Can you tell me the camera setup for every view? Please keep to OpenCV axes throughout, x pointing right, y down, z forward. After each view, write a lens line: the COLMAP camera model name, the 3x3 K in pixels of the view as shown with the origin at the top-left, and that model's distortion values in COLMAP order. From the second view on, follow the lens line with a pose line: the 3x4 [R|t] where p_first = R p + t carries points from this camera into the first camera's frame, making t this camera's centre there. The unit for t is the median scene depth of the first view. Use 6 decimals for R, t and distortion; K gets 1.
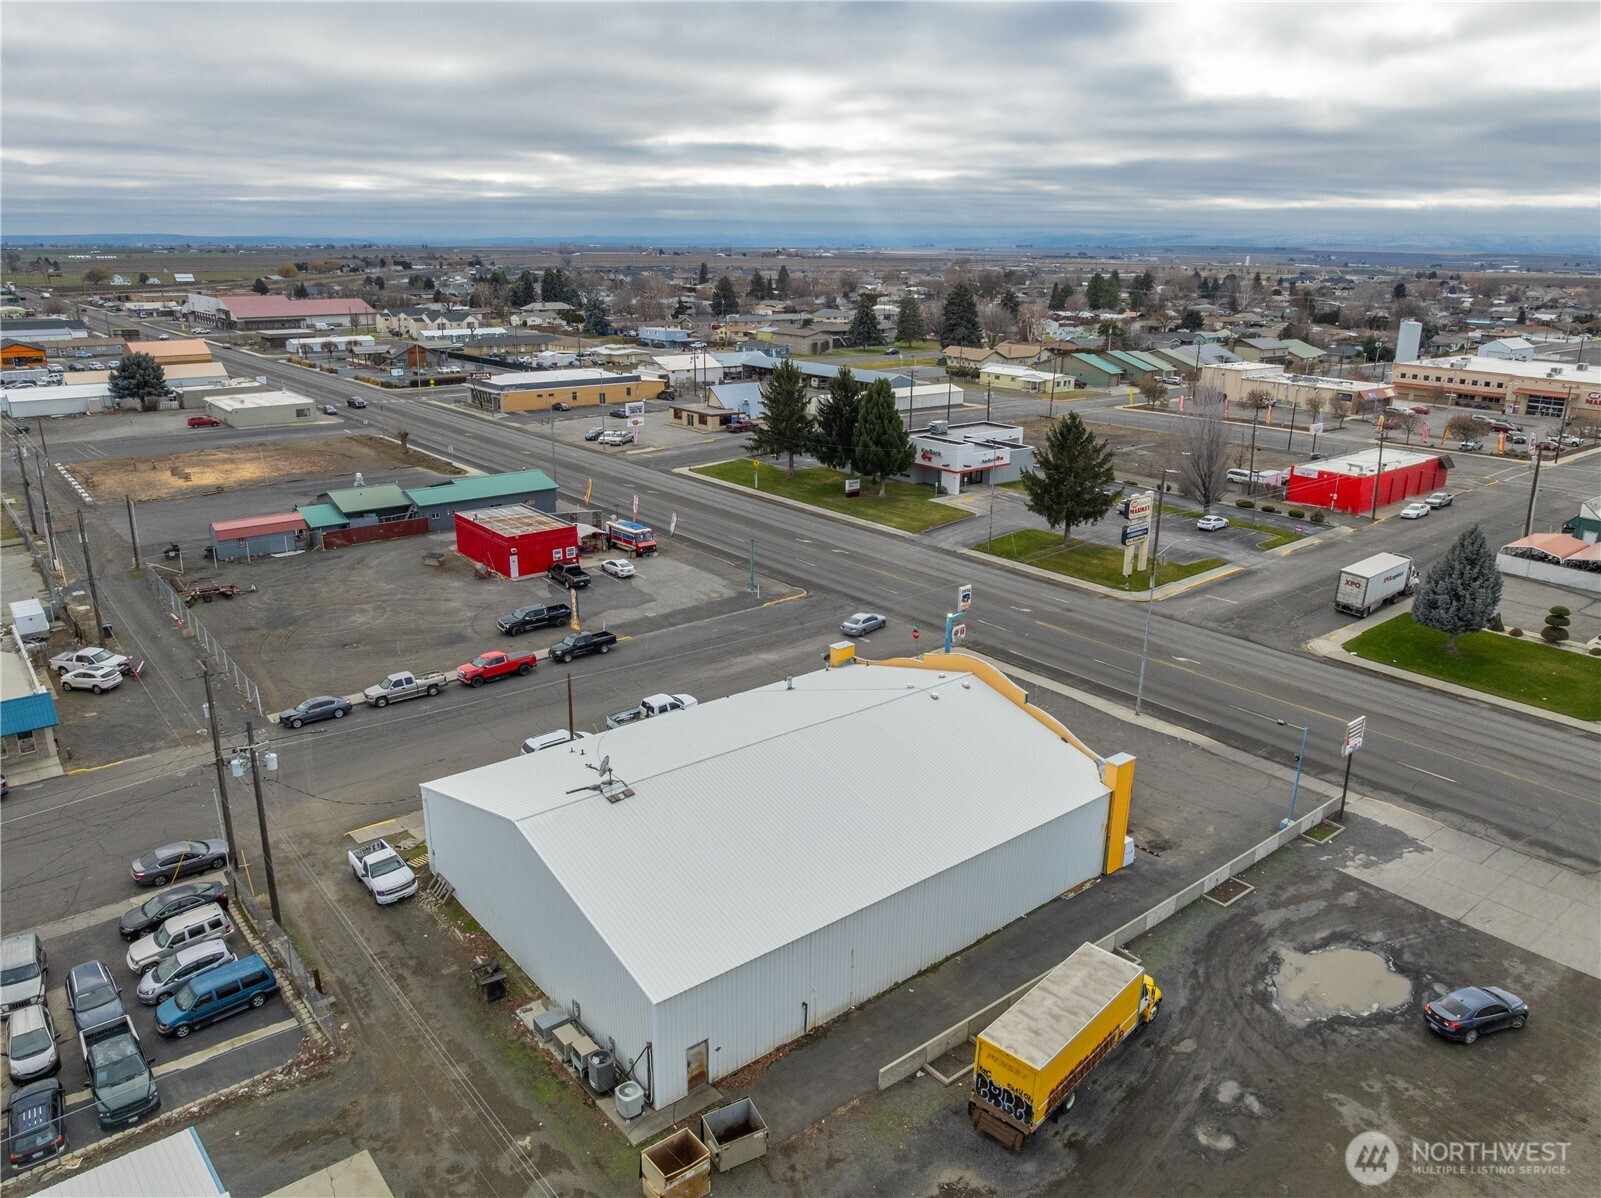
lens RADIAL K [[1130.8, 0, 802.8], [0, 1130.8, 593.8], [0, 0, 1]] dist [-0.032897, -0.007176]
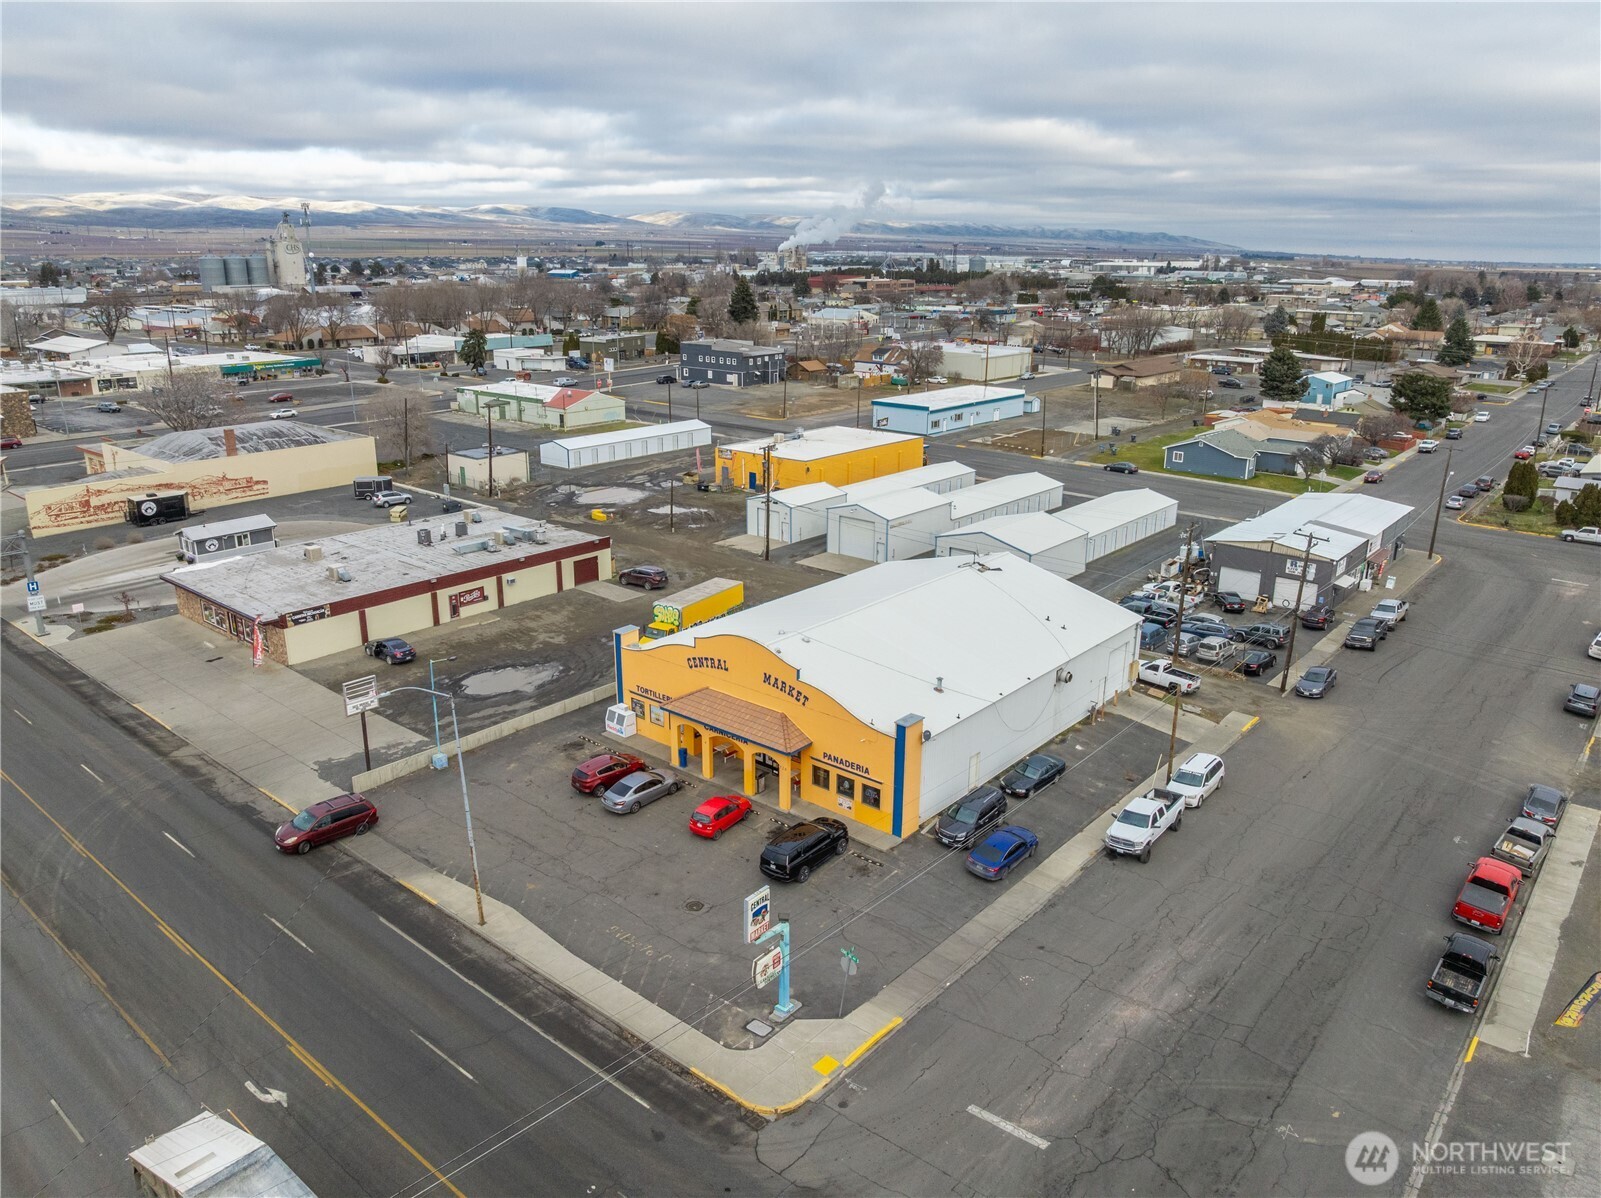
lens RADIAL K [[1130.8, 0, 802.8], [0, 1130.8, 593.8], [0, 0, 1]] dist [-0.032897, -0.007176]
pose [[-0.982516, 0.034338, -0.182986, 0.170728], [-0.074315, 0.828823, 0.554554, -0.313580], [0.170705, 0.558457, -0.811780, 1.084452]]
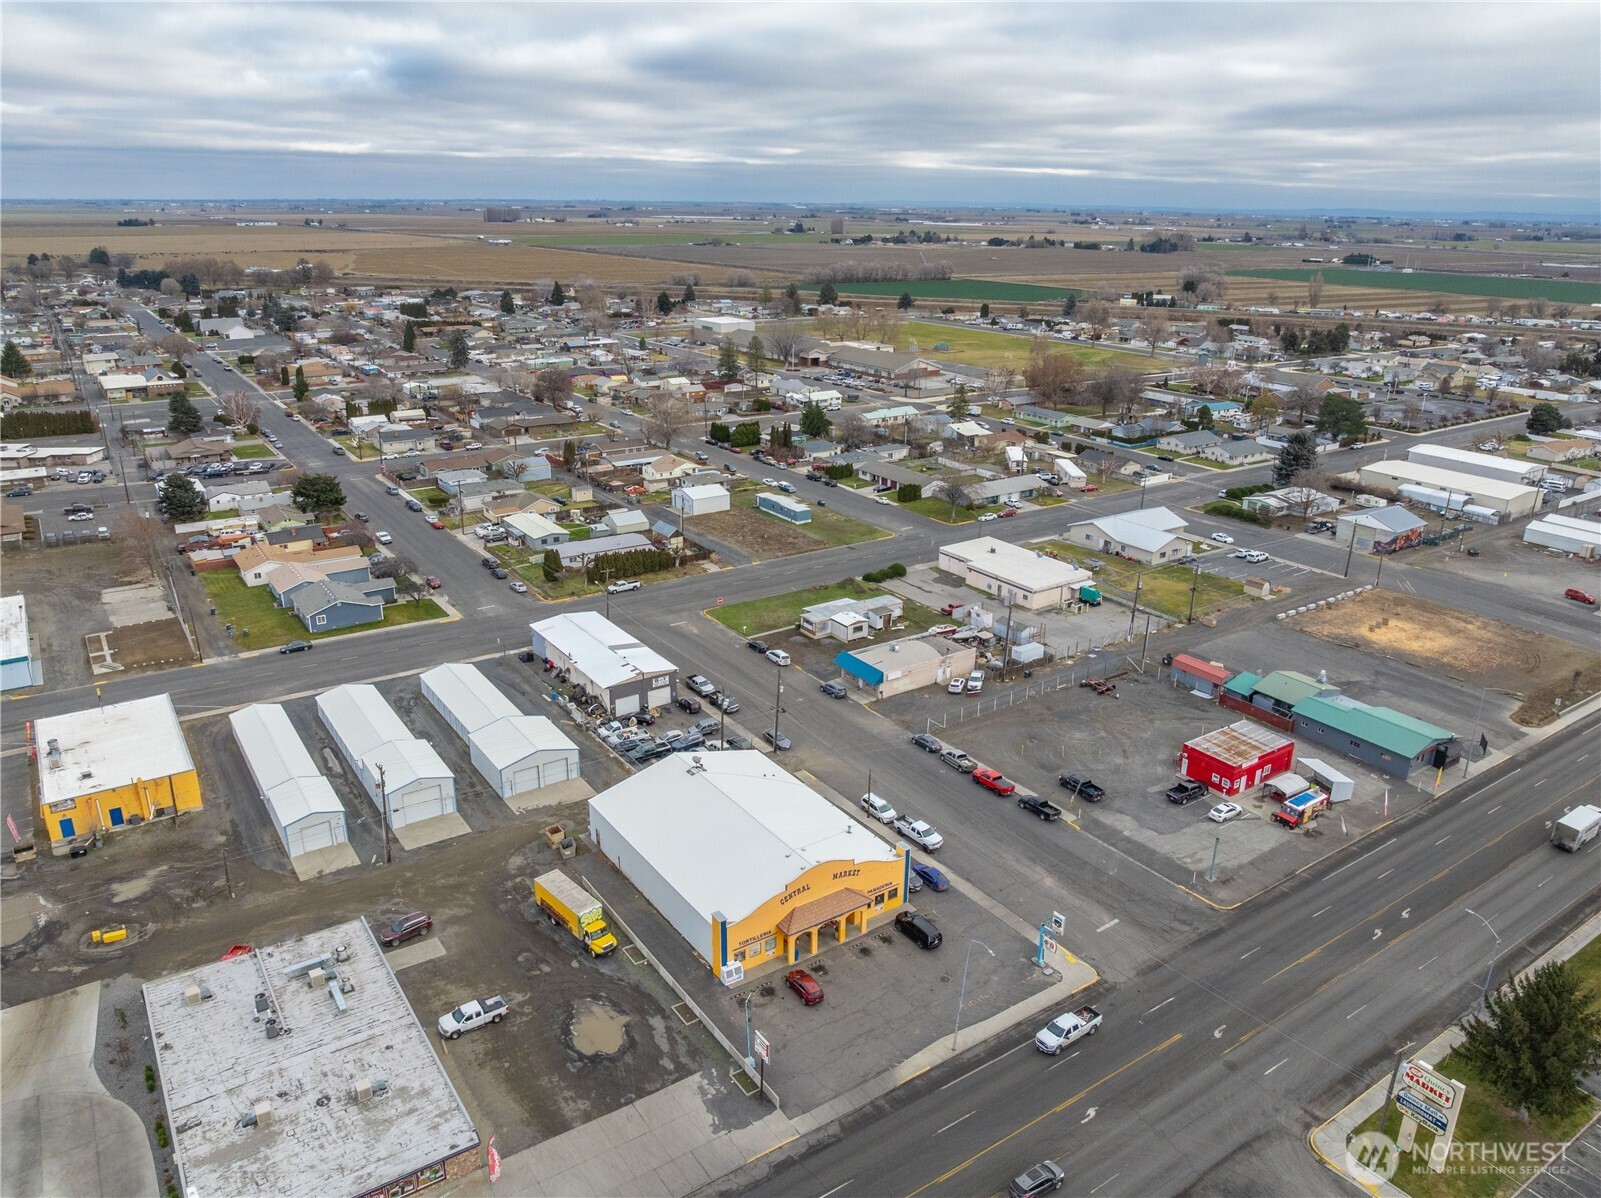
lens RADIAL K [[1127.4, 0, 803.8], [0, 1127.4, 601.6], [0, 0, 1]] dist [-0.005152, -0.073619]
pose [[-0.082938, 0.323260, -0.942669, 0.963028], [-0.308281, 0.891207, 0.332736, -0.500633], [0.947673, 0.318204, 0.025740, 0.498549]]
